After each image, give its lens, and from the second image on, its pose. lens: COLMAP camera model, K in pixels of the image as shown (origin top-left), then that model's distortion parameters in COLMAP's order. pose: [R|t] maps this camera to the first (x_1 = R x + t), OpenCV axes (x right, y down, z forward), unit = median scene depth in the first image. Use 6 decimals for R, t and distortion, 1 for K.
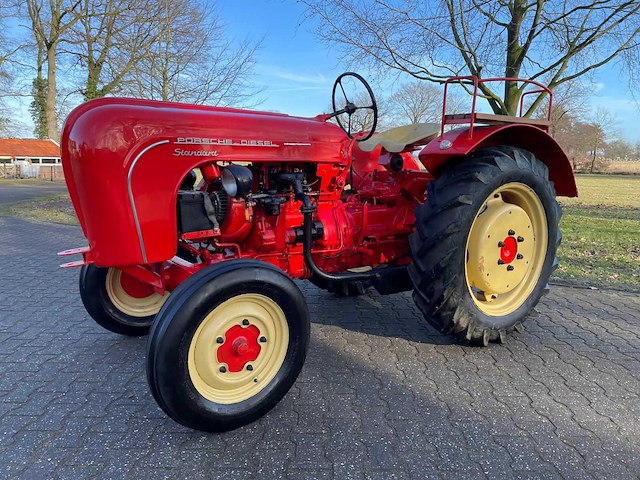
lens RADIAL K [[482.3, 0, 318.9], [0, 482.3, 236.1], [0, 0, 1]] dist [0.078139, -0.098526]
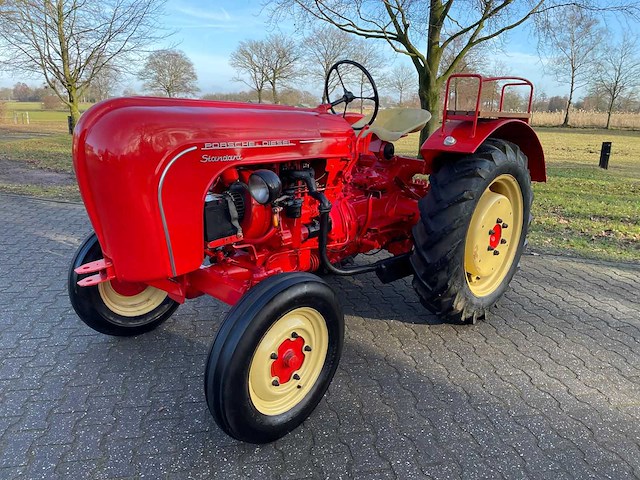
lens RADIAL K [[482.3, 0, 323.7], [0, 482.3, 234.6], [0, 0, 1]] dist [0.078139, -0.098526]
pose [[0.981588, -0.032042, 0.188302, -0.196022], [0.012549, 0.994518, 0.103814, -0.095872], [-0.190596, -0.099540, 0.976609, 0.016677]]
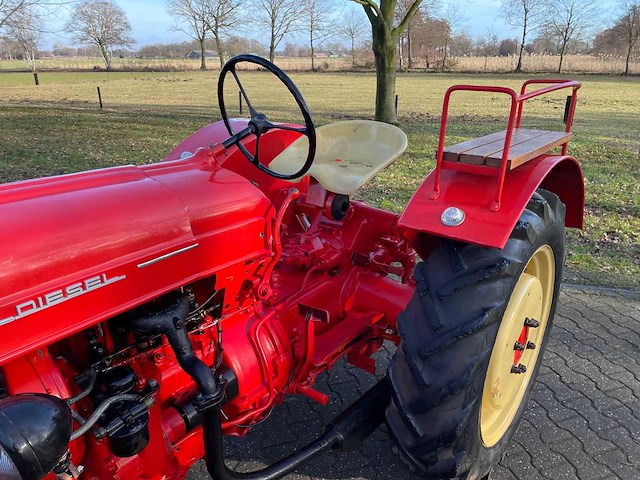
lens RADIAL K [[482.3, 0, 326.4], [0, 482.3, 244.0], [0, 0, 1]] dist [0.078139, -0.098526]
pose [[0.957457, -0.111701, 0.266081, -0.022143], [0.053344, 0.974666, 0.217213, -0.270053], [-0.283603, -0.193778, 0.939159, 0.499585]]
